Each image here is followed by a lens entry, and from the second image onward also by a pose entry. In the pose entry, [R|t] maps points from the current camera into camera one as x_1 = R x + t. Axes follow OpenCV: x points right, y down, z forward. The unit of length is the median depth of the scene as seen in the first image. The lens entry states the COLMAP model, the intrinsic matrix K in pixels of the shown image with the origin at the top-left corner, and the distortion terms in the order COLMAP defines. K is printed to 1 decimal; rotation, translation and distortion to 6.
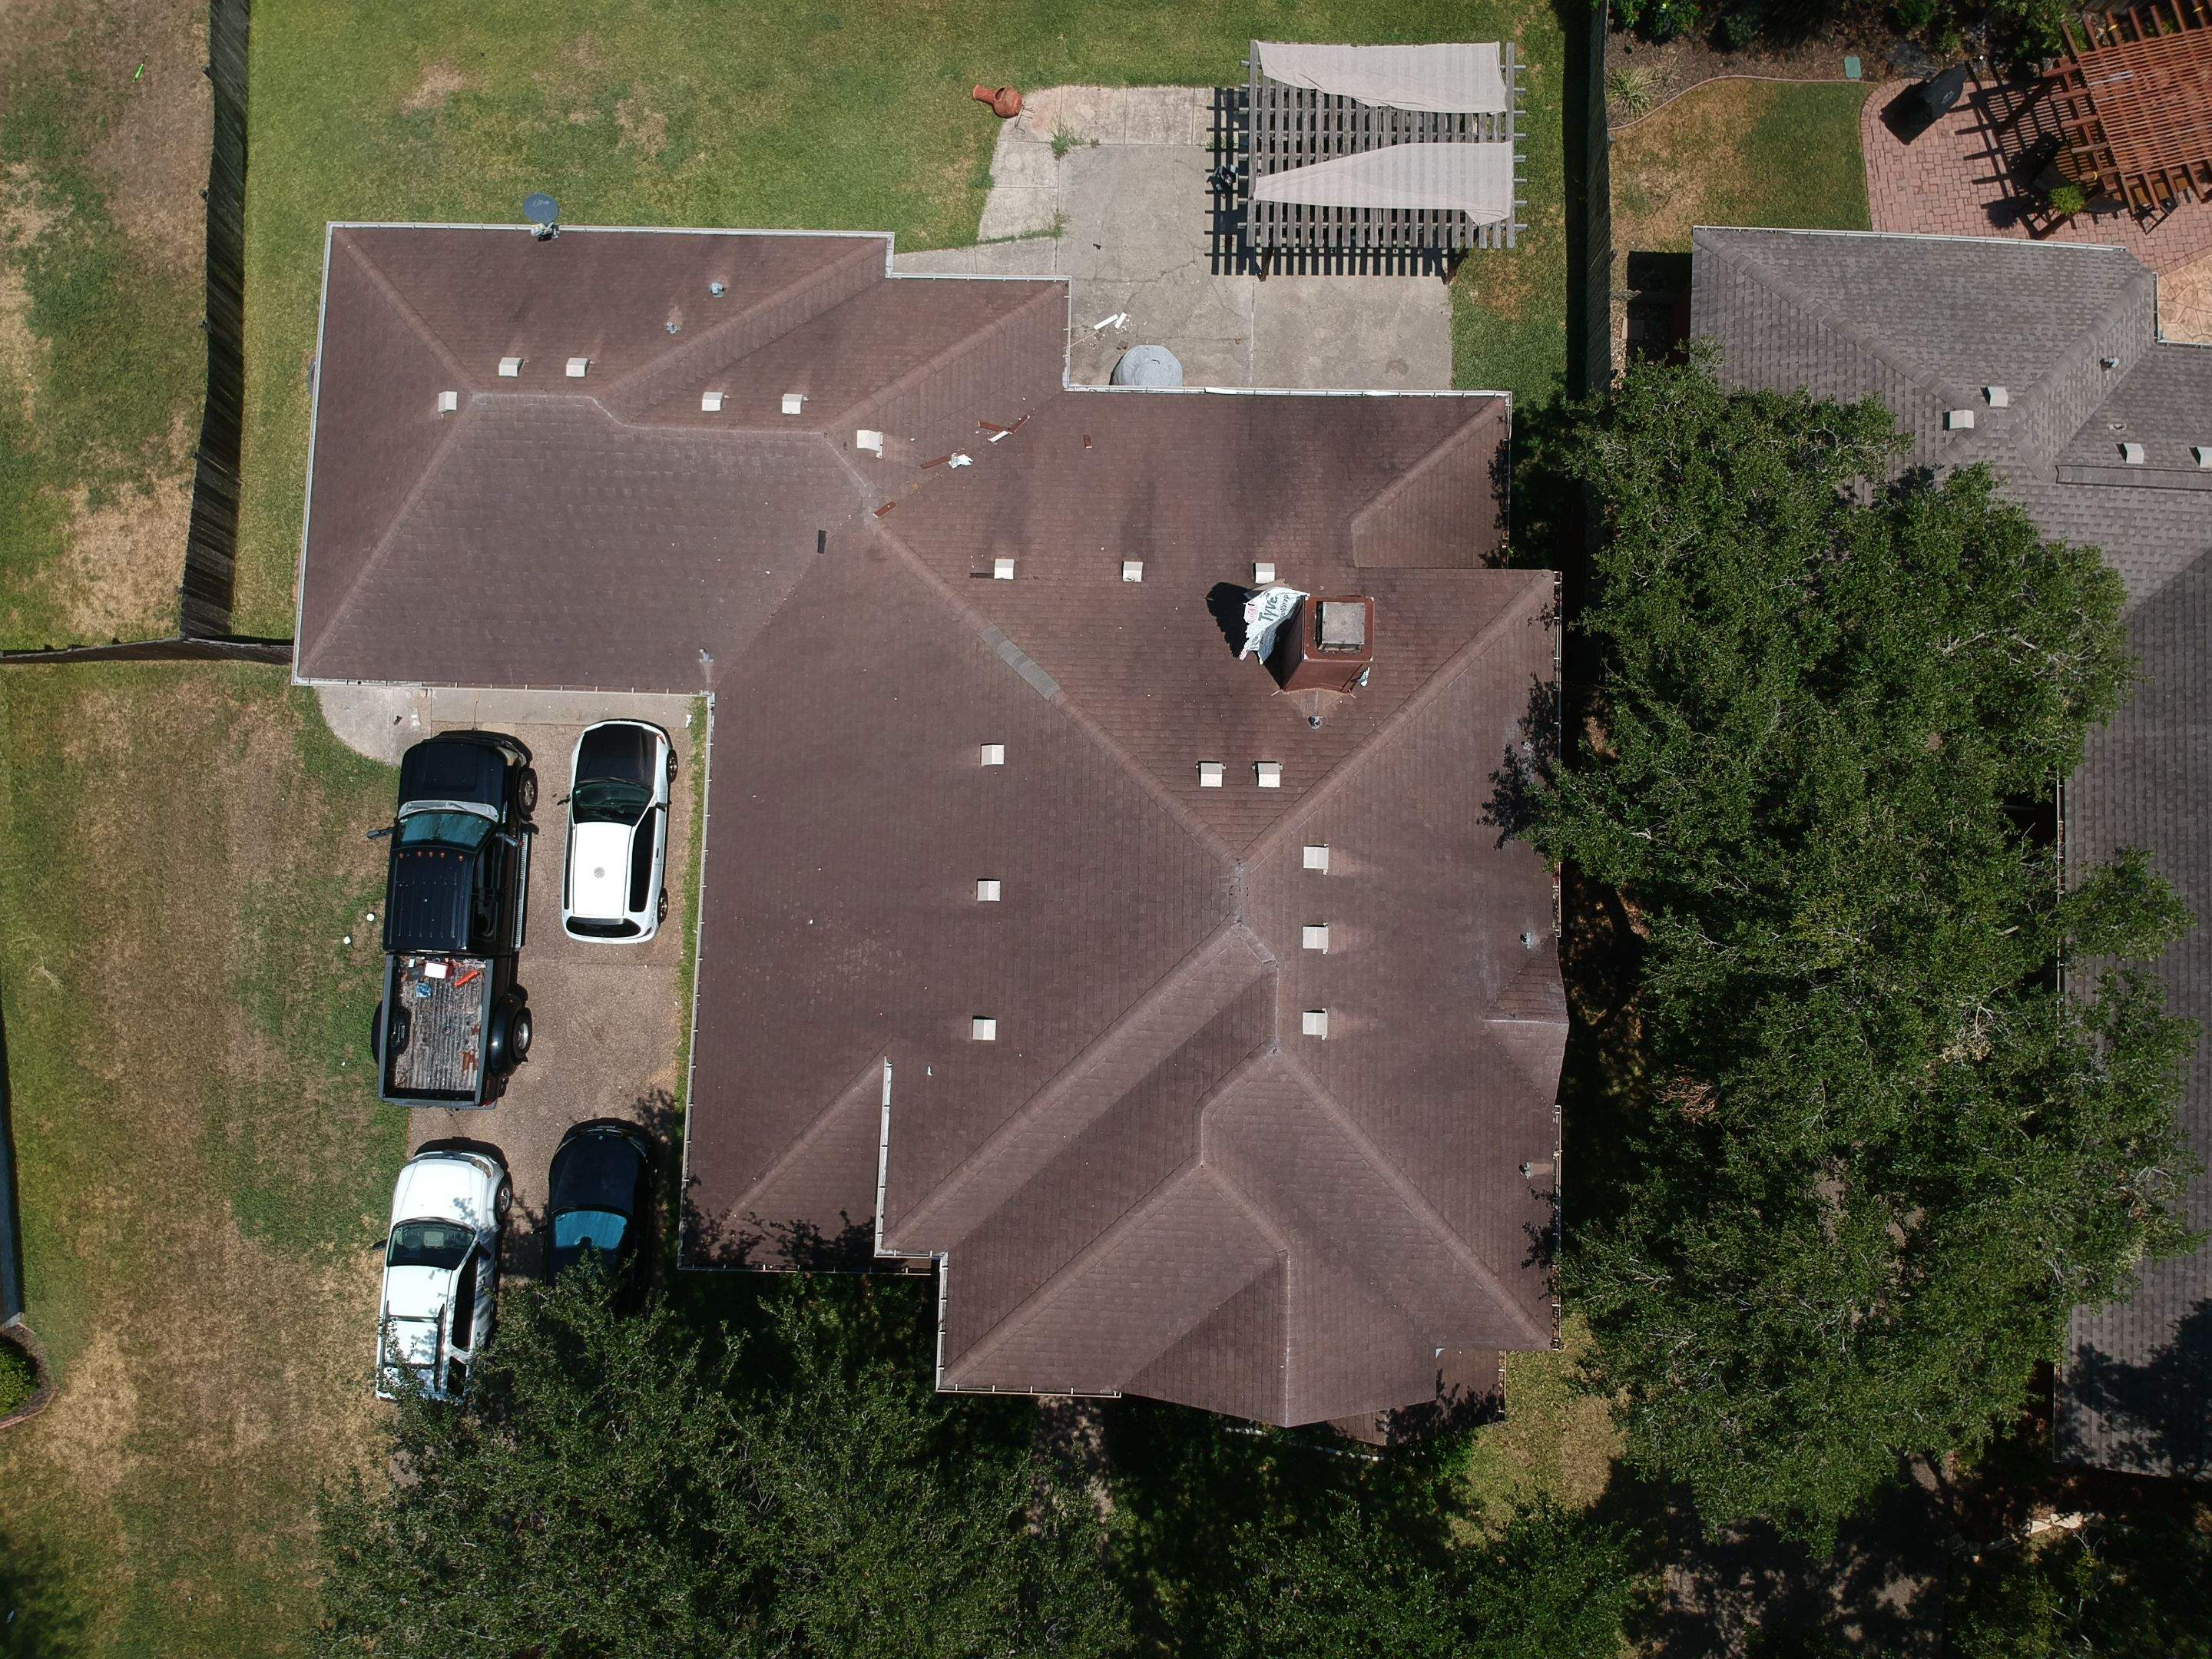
lens RADIAL K [[1610.3, 0, 1112.4], [0, 1610.3, 791.9], [0, 0, 1]] dist [0.076851, -0.134693]
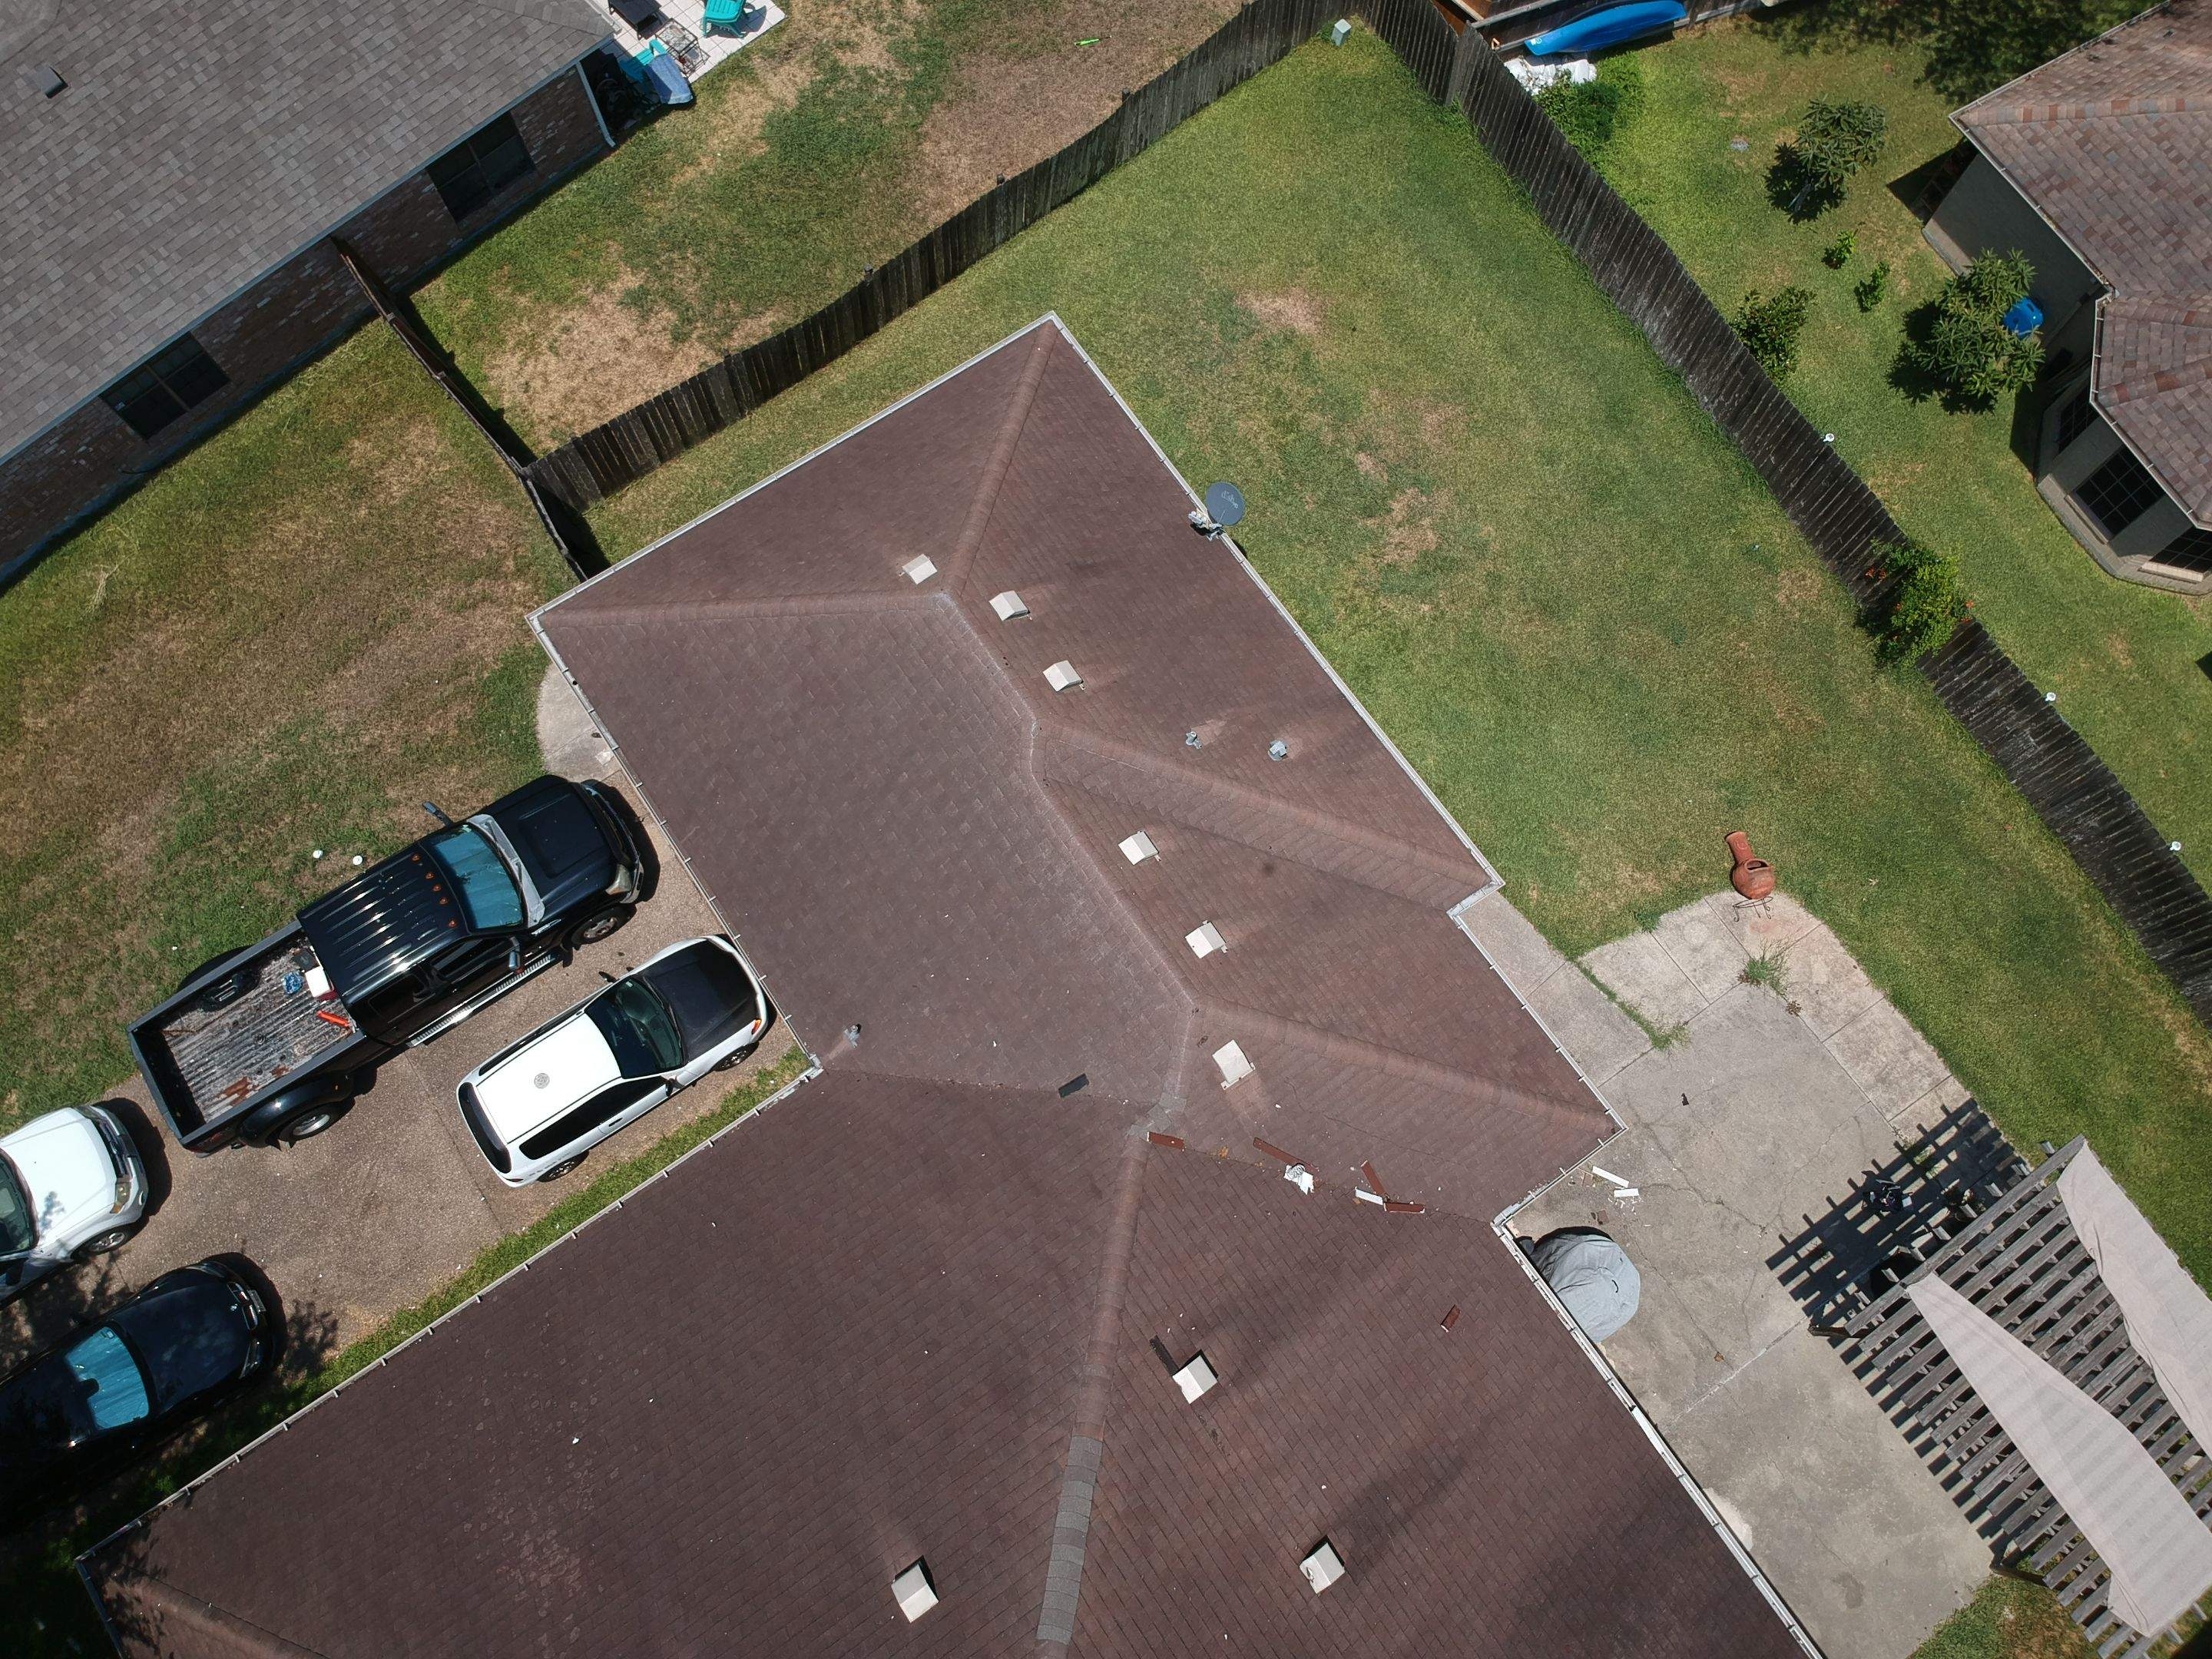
lens RADIAL K [[1610.3, 0, 1117.7], [0, 1610.3, 809.6], [0, 0, 1]] dist [0.076851, -0.134693]
pose [[0.588648, 0.774969, -0.230035, -0.093051], [-0.805608, 0.585957, -0.087470, -0.158997], [0.067004, 0.236807, 0.969243, 0.287946]]
